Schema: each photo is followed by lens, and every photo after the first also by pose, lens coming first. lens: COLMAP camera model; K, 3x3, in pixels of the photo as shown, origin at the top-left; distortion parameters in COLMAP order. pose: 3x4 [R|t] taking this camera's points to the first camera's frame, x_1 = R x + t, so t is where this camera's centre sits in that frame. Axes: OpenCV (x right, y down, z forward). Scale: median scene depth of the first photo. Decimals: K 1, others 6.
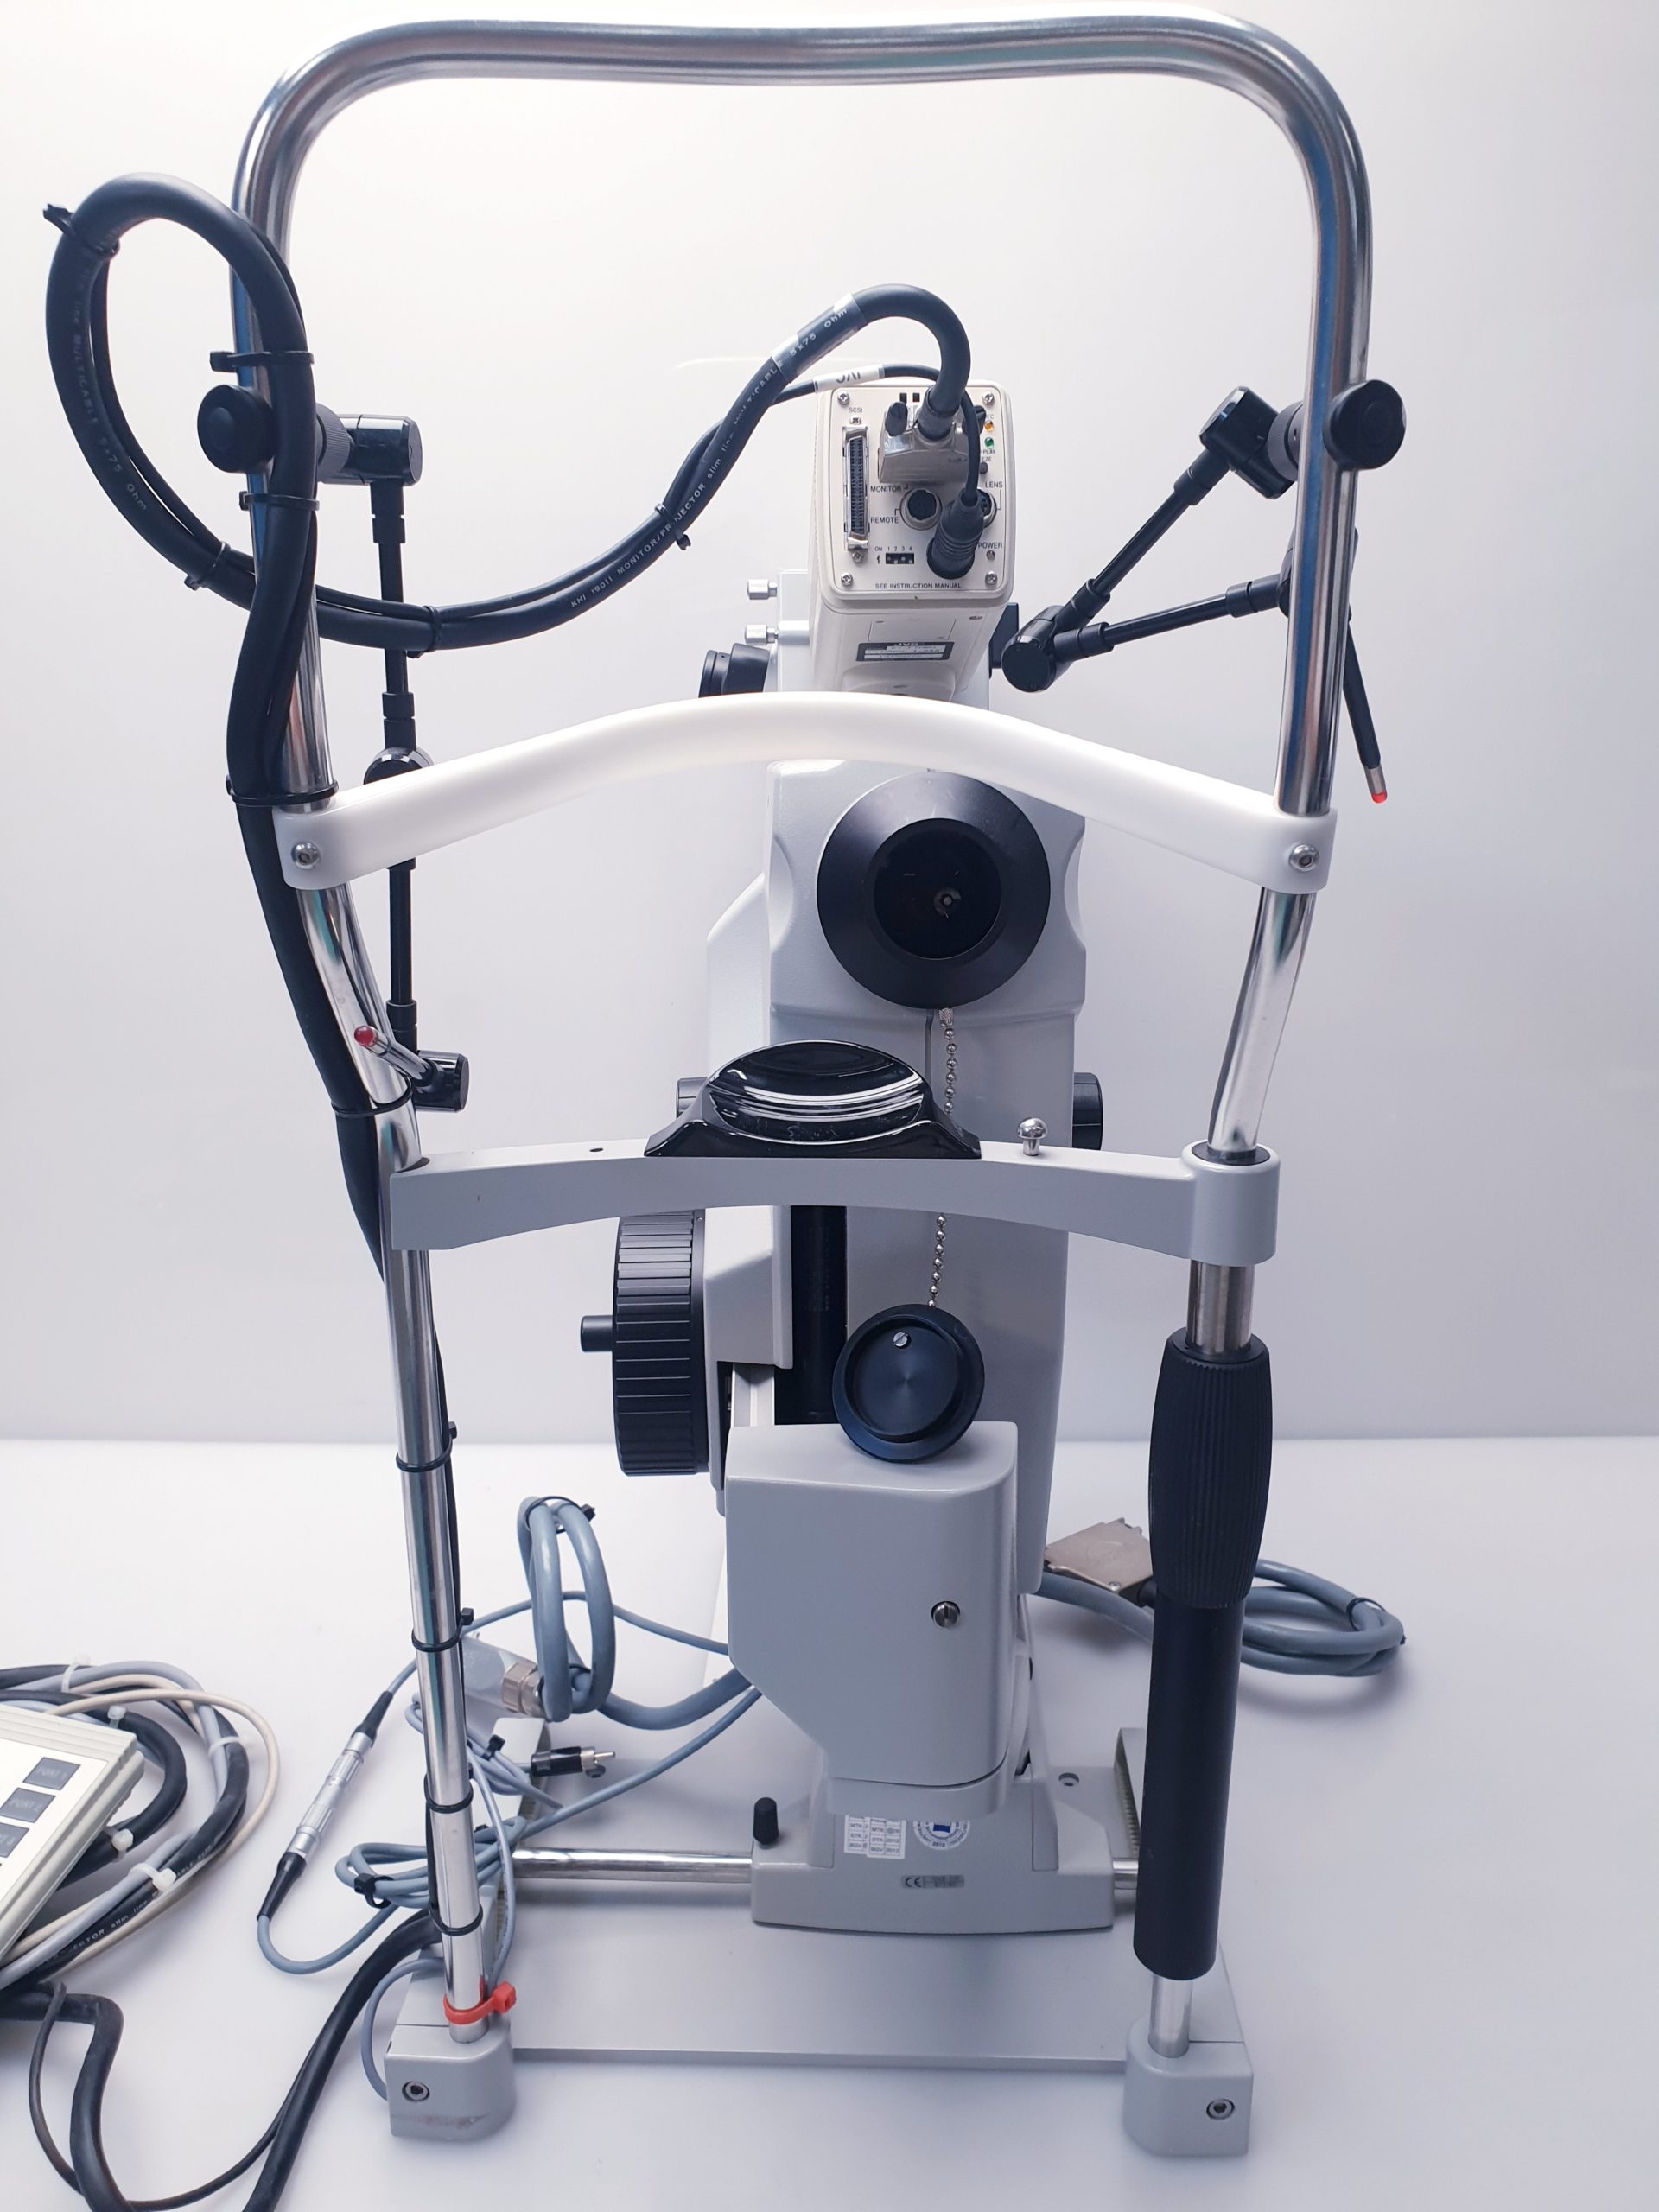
lens RADIAL K [[1755.6, 0, 819.3], [0, 1755.6, 1100.7], [0, 0, 1]] dist [0.035034, 0.014464]
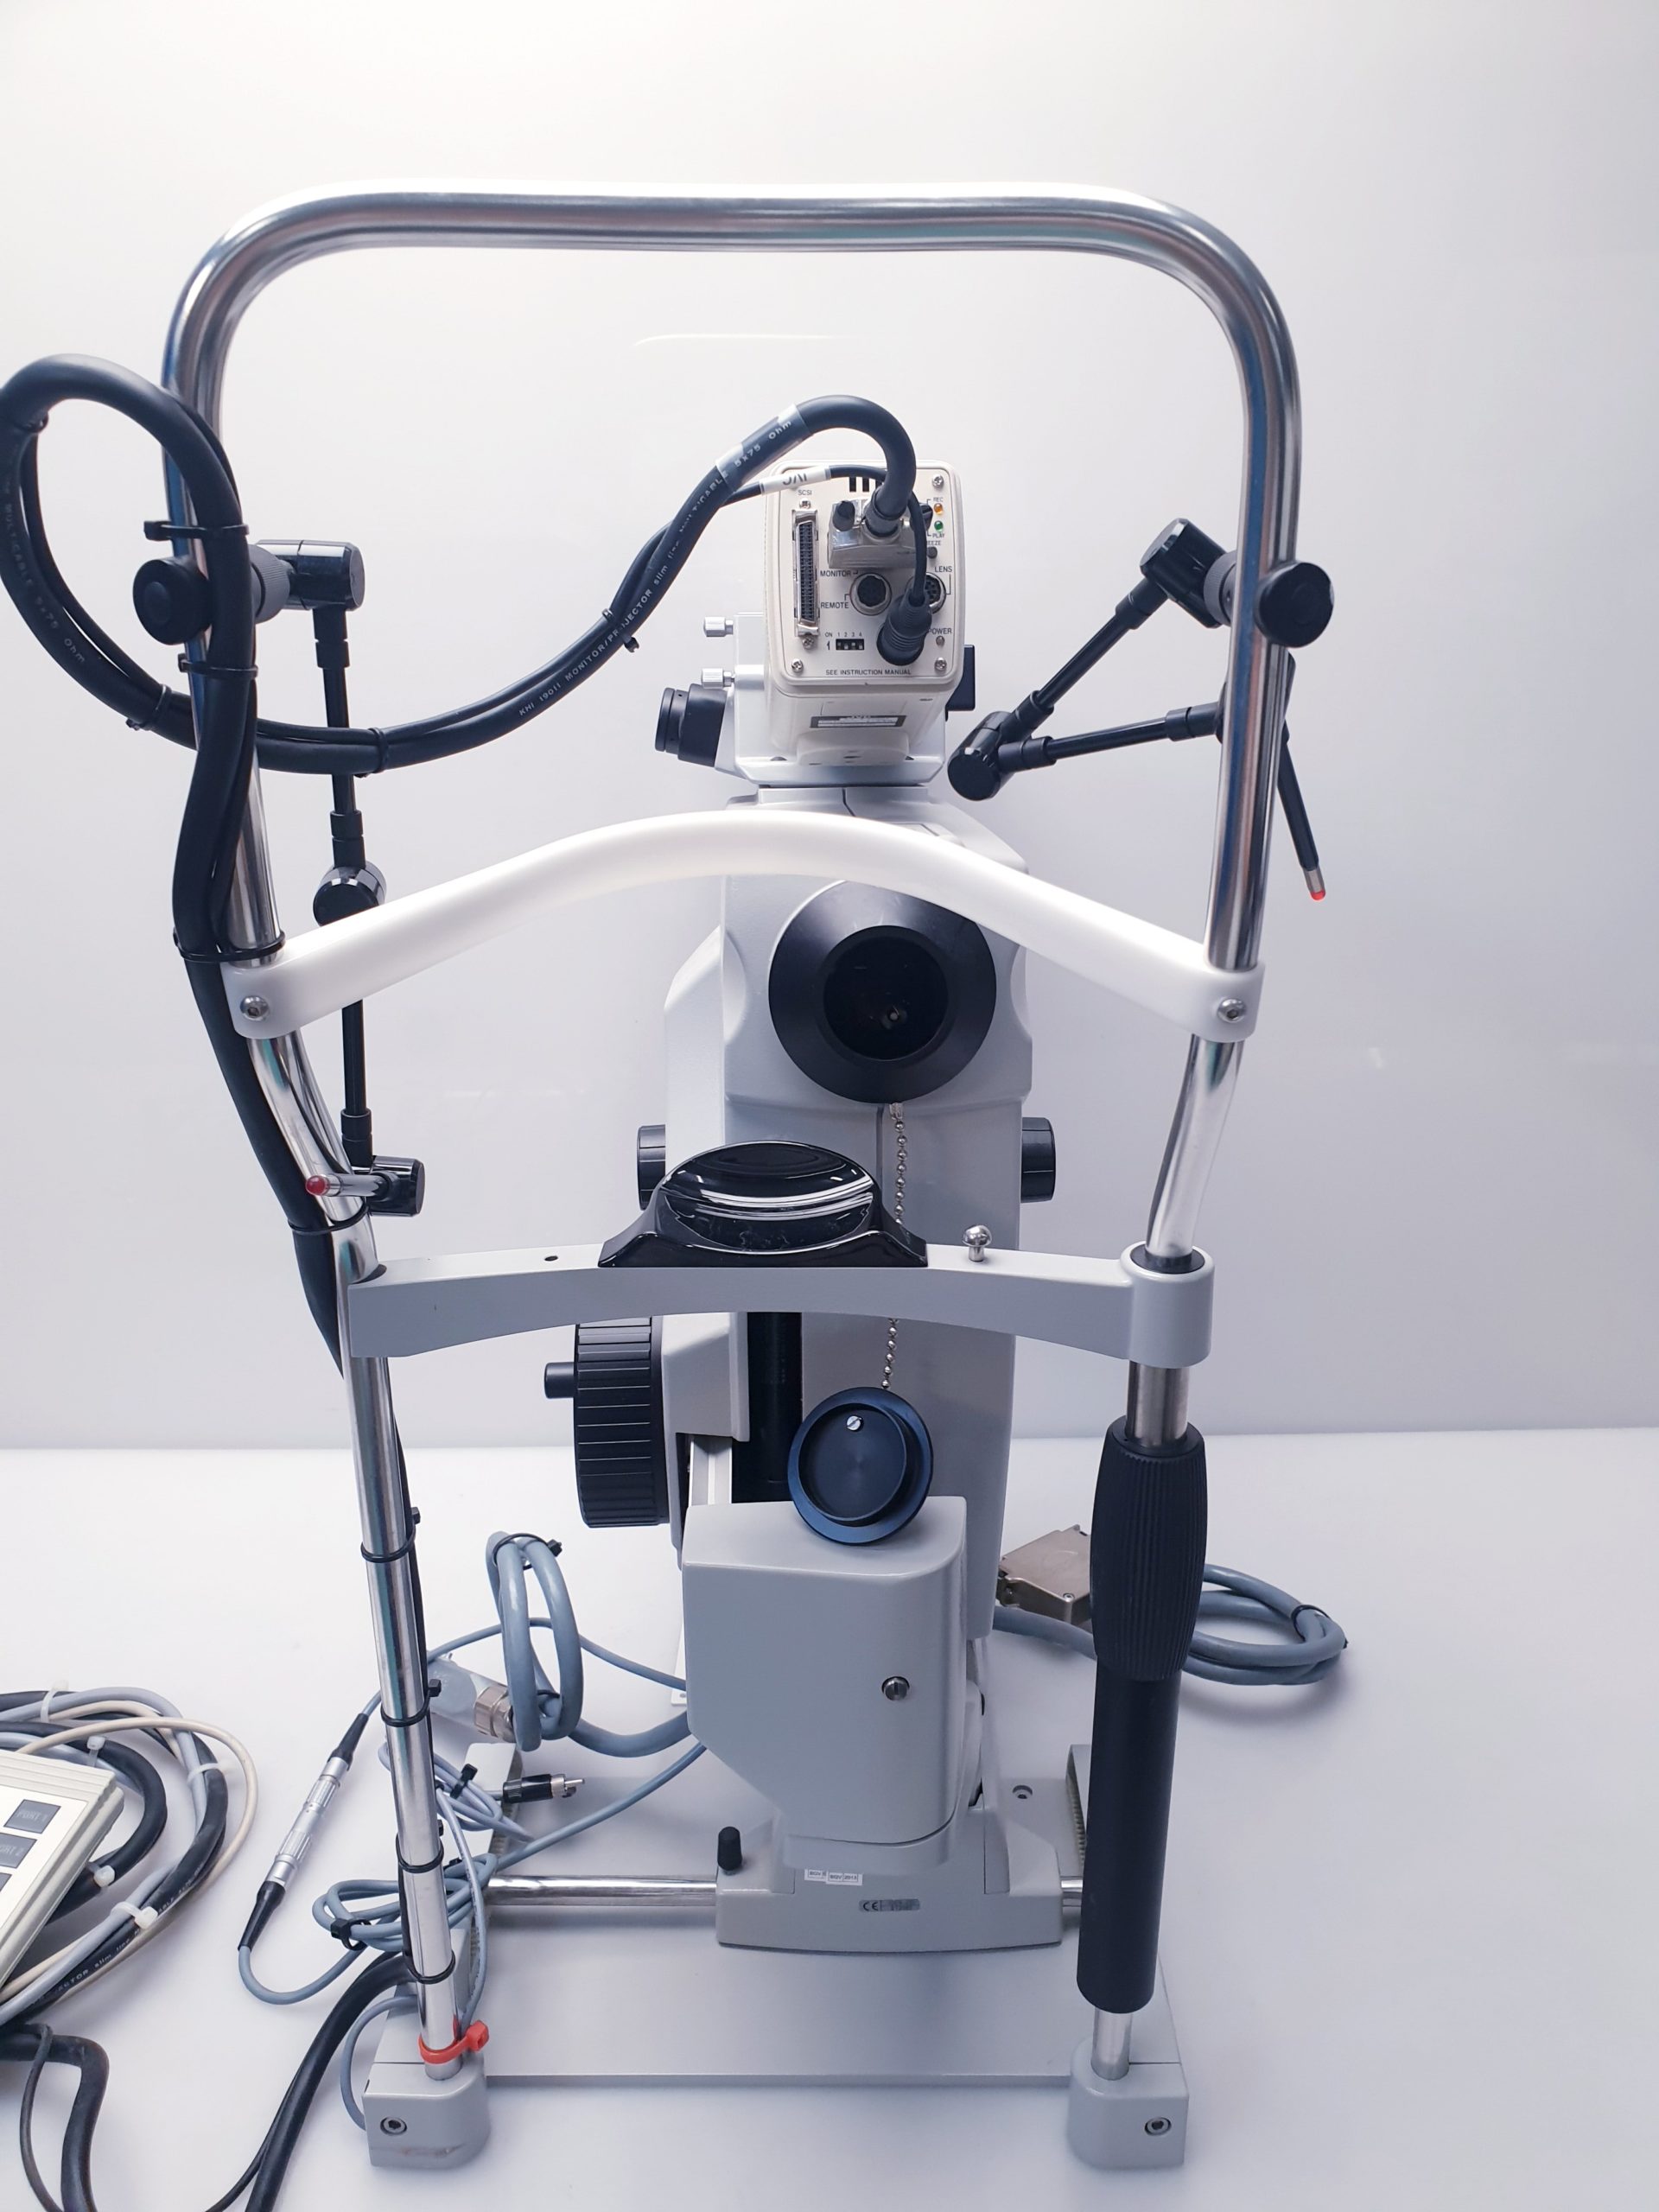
lens RADIAL K [[1751.3, 0, 846.0], [0, 1751.3, 1124.9], [0, 0, 1]] dist [0.059032, -0.016221]
pose [[0.999628, -0.005948, 0.026609, 0.016036], [0.004262, 0.998006, 0.062969, -0.103890], [-0.026931, -0.062832, 0.997661, -0.018884]]
